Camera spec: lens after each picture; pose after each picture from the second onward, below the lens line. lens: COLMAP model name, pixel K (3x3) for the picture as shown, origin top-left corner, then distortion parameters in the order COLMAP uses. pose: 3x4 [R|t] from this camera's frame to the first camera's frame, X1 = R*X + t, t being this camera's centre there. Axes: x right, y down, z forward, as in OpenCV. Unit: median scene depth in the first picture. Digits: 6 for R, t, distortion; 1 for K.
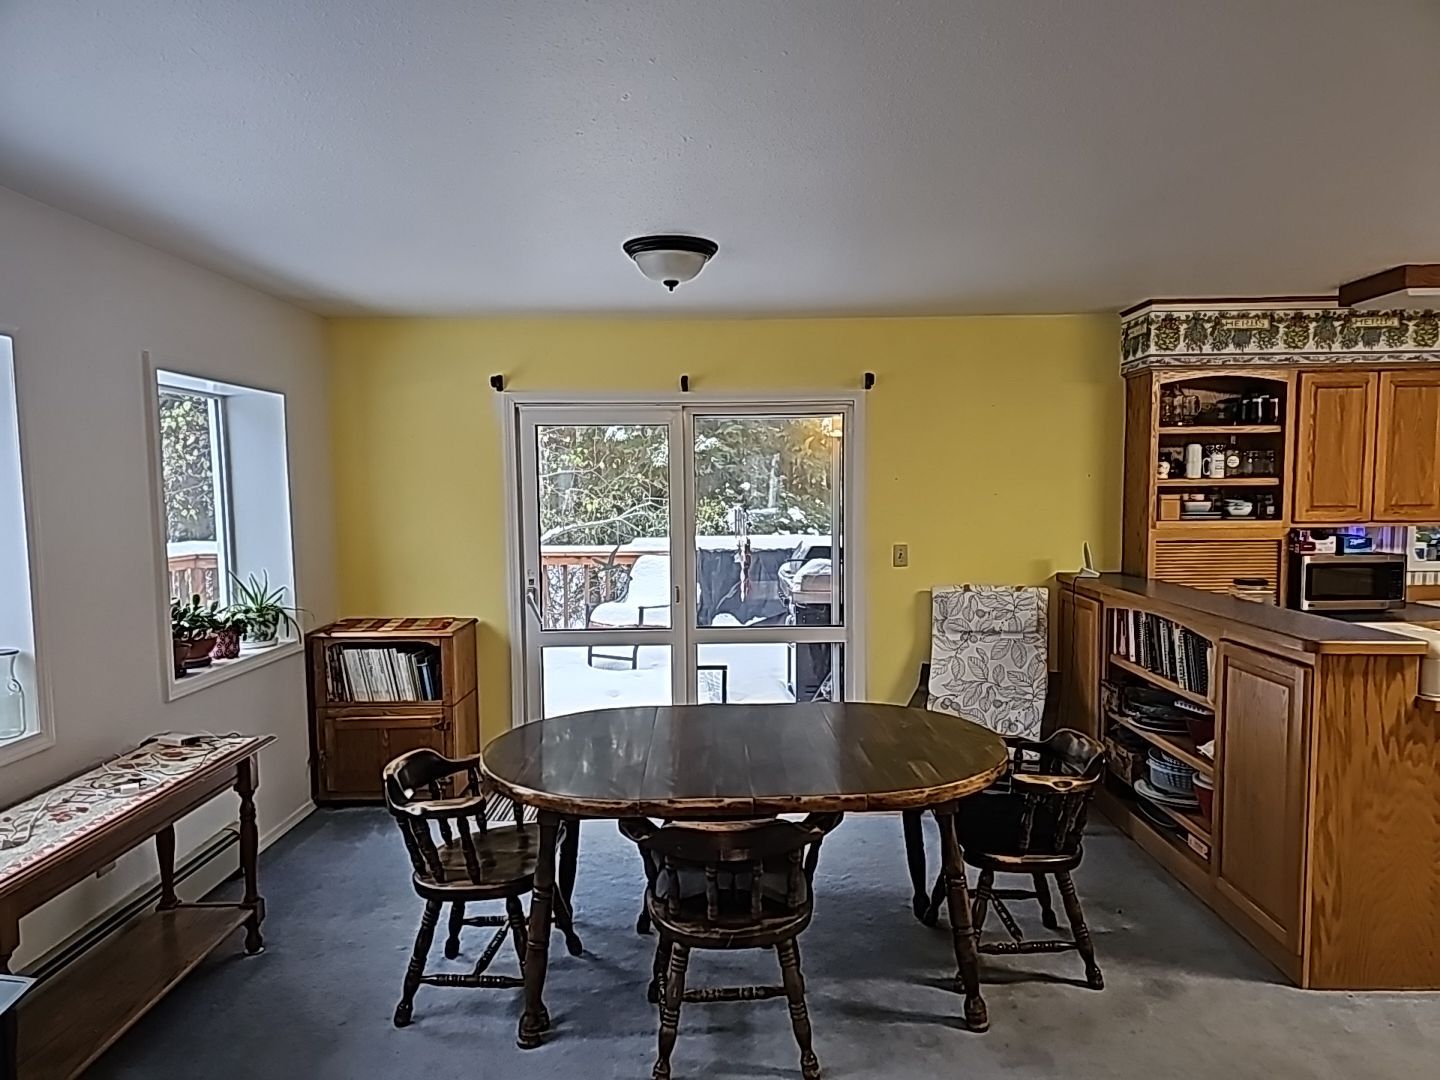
lens RADIAL K [[944.9, 0, 725.9], [0, 944.9, 552.9], [0, 0, 1]] dist [0.057719, -0.046104]
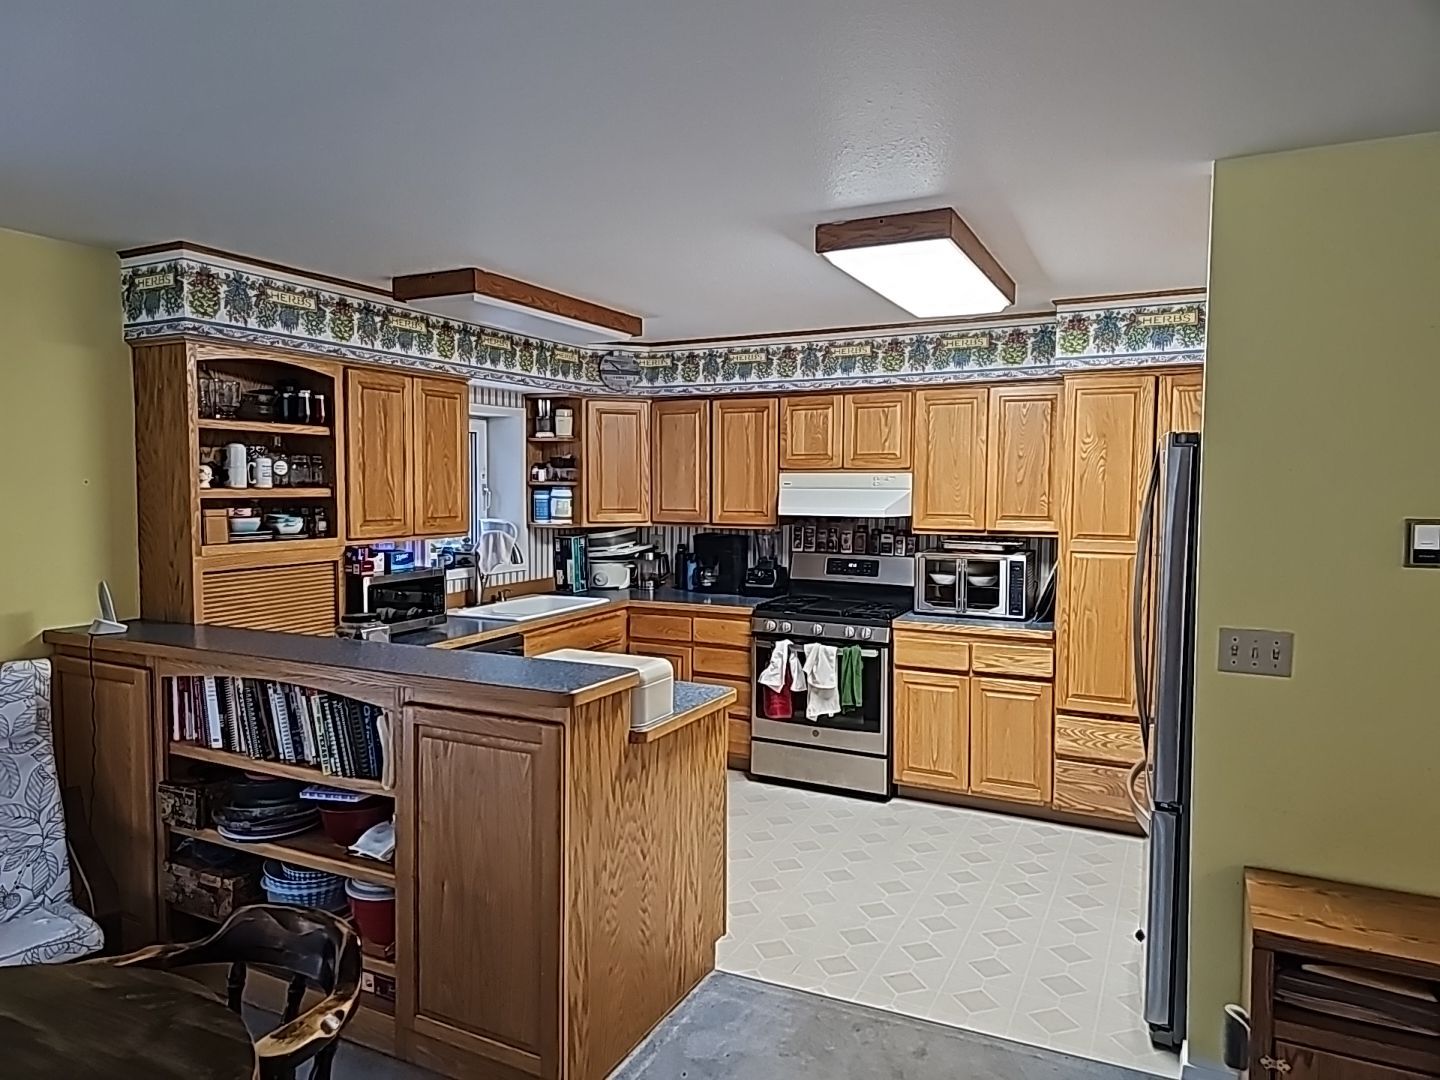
lens RADIAL K [[944.9, 0, 711.6], [0, 944.9, 537.3], [0, 0, 1]] dist [0.057719, -0.046104]
pose [[0.449516, -0.041488, 0.892308, -0.032416], [0.058623, 0.998138, 0.016876, -0.029843], [-0.891347, 0.044724, 0.451111, 0.322311]]
